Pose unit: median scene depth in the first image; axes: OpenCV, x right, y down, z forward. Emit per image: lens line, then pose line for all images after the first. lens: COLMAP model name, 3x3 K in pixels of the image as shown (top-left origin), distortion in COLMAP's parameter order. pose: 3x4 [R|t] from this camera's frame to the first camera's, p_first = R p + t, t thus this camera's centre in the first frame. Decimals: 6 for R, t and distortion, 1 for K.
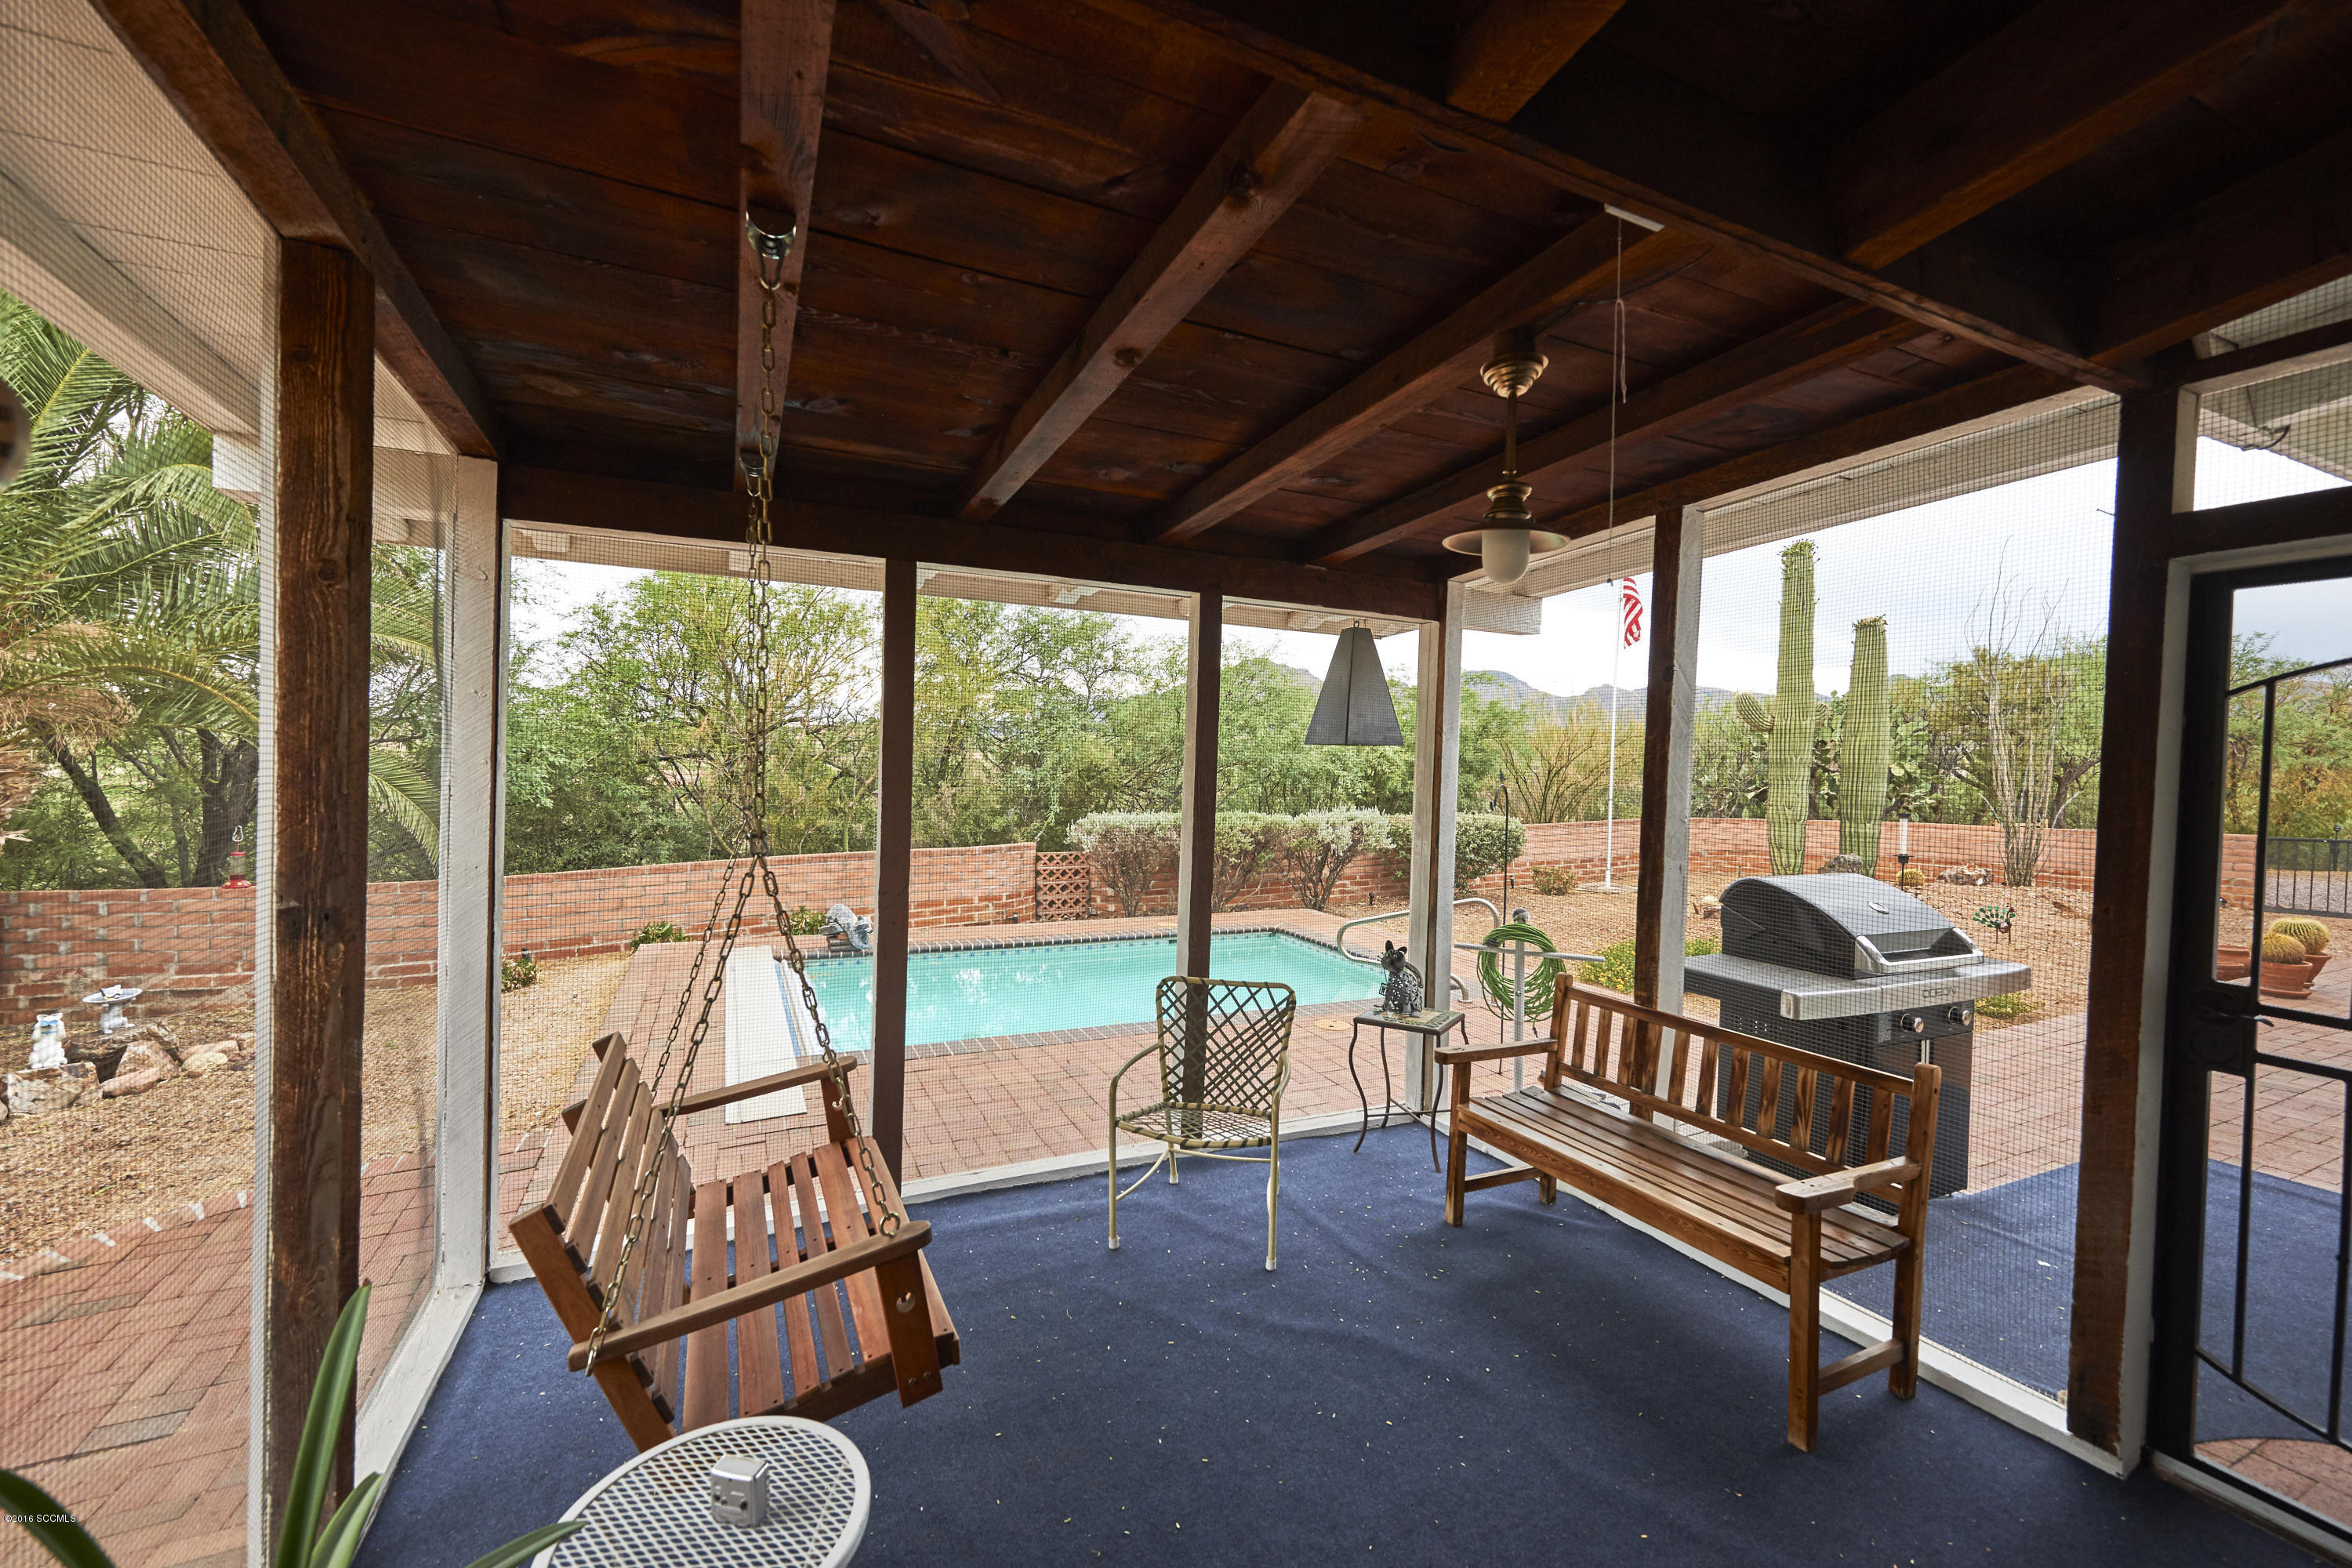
lens RADIAL K [[953.0, 0, 1175.6], [0, 953.0, 781.6], [0, 0, 1]] dist [0.000029, 0.000001]
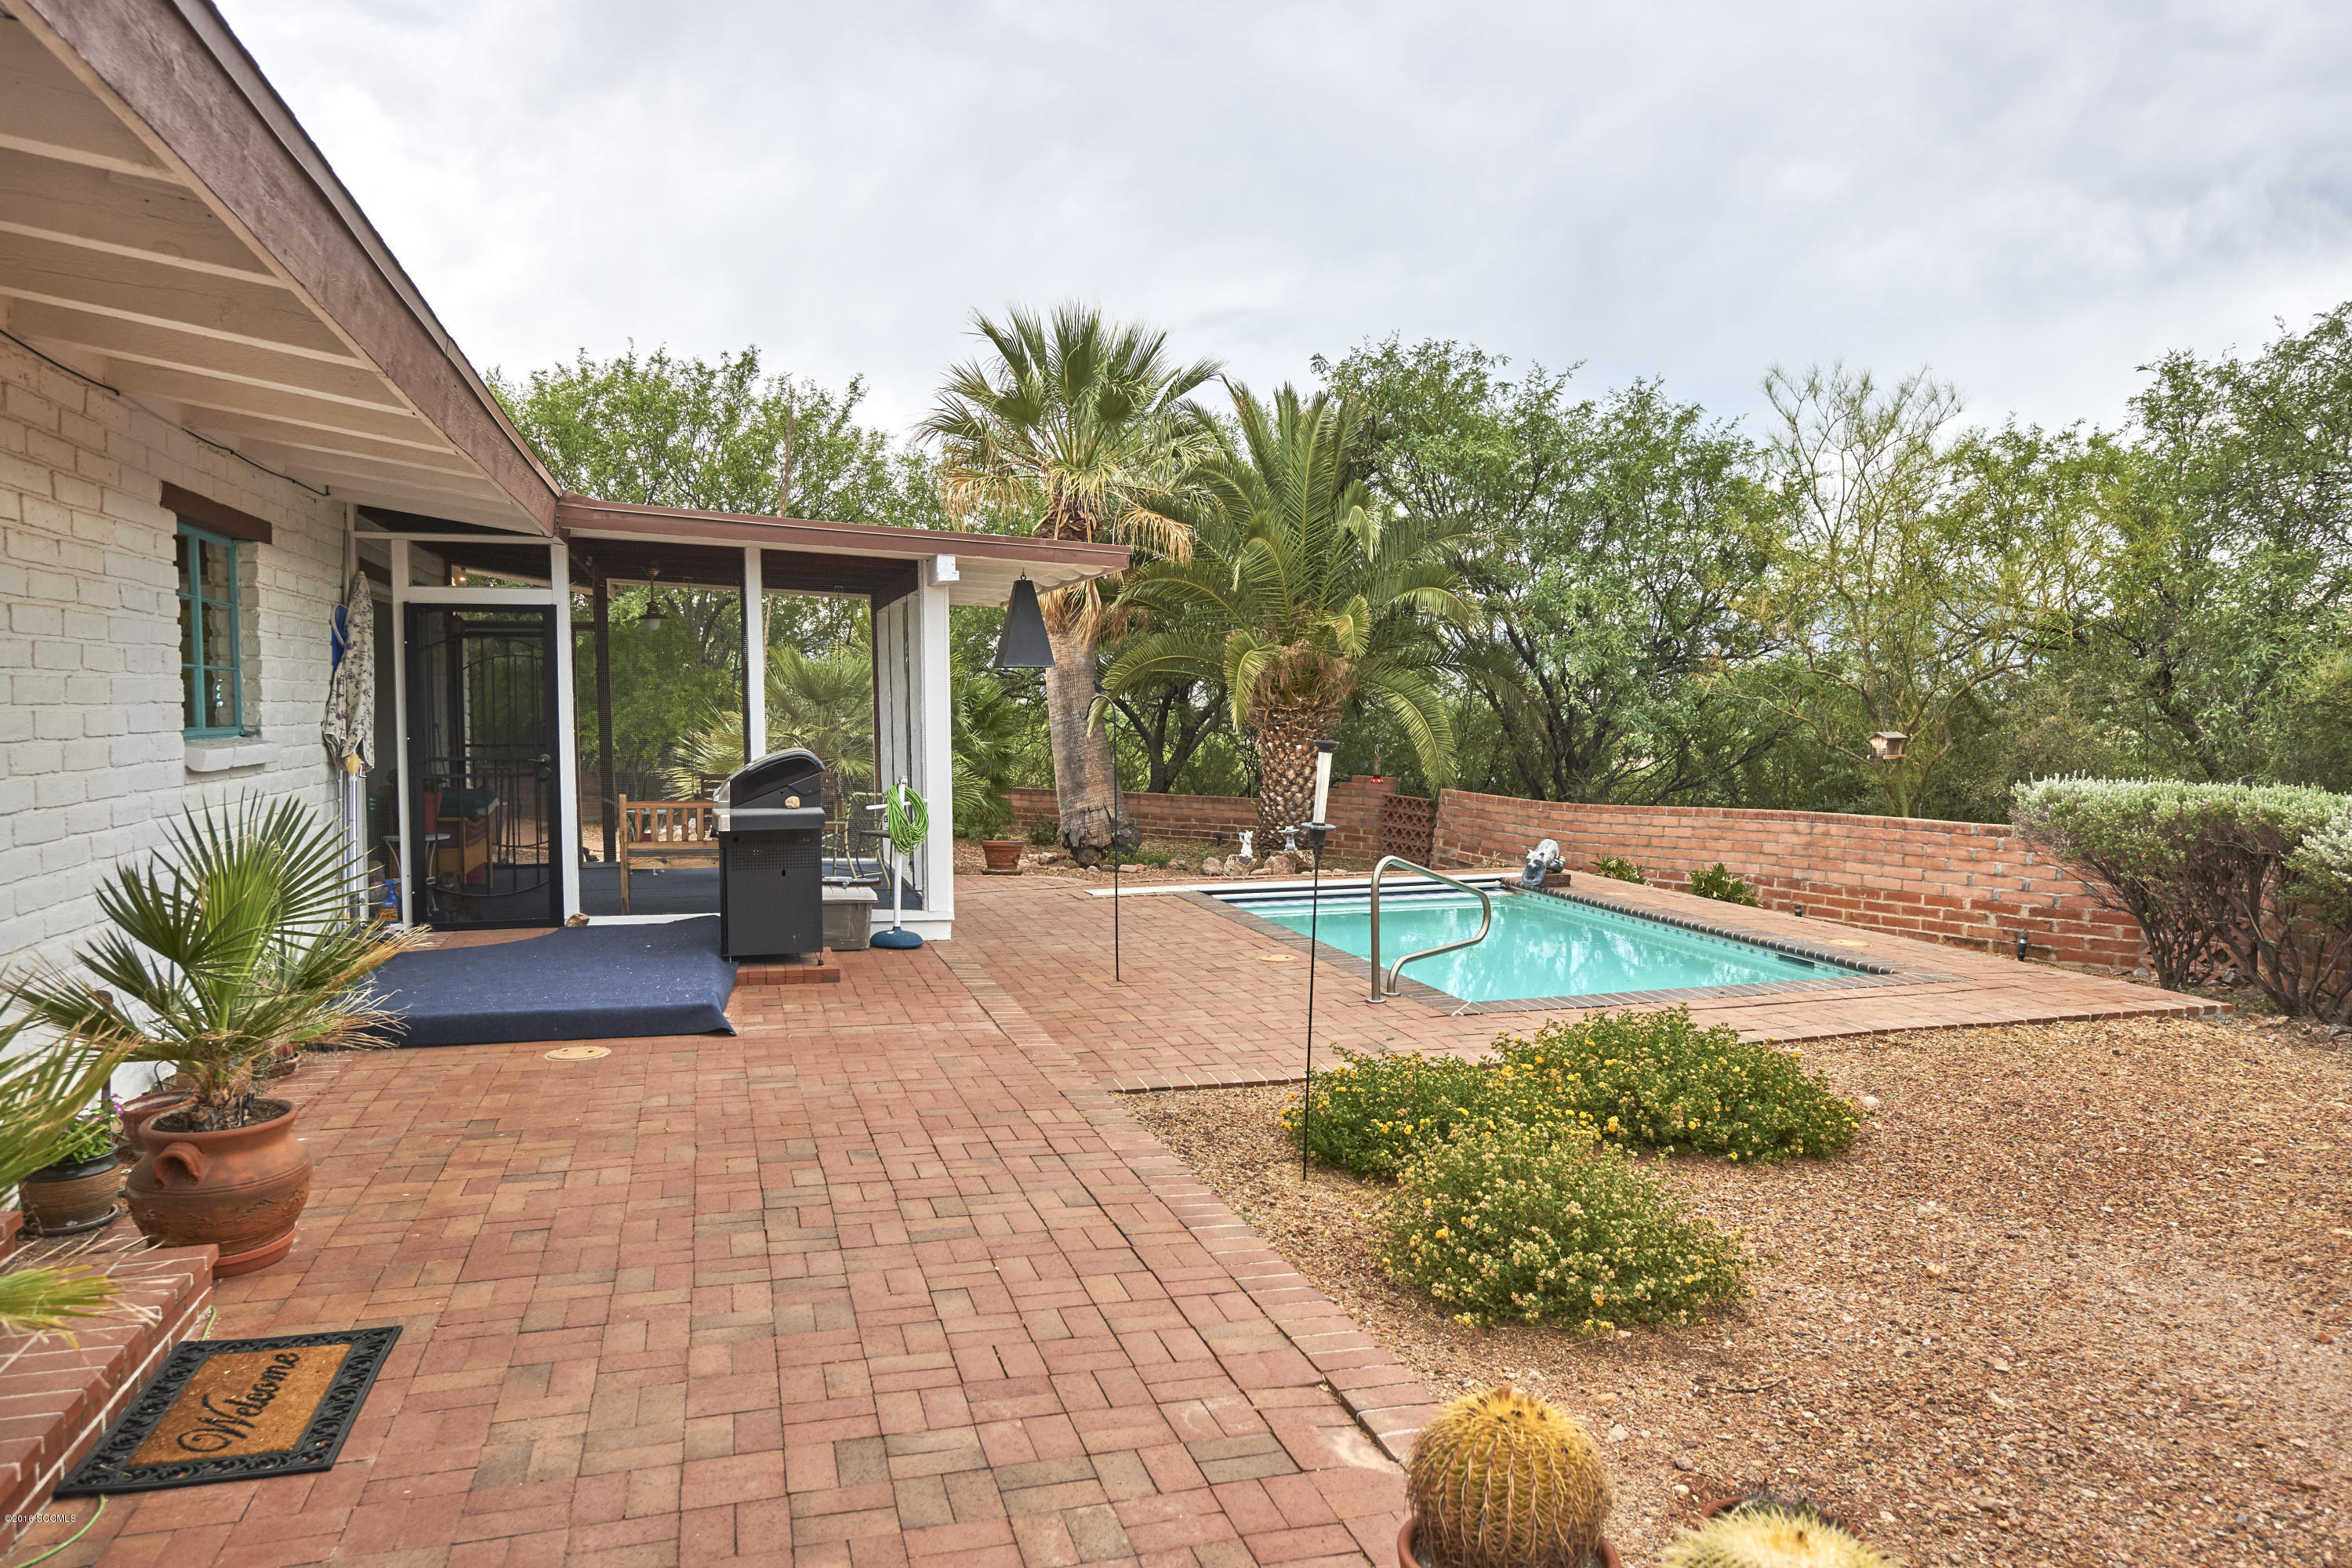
lens RADIAL K [[1621.8, 0, 1176.9], [0, 1621.8, 784.7], [0, 0, 1]] dist [-0.000154, -0.000272]
pose [[-0.156418, 0.045771, -0.986630, 0.979992], [0.000091, 0.998926, 0.046327, -0.008674], [0.987691, 0.007157, -0.156254, 0.648731]]
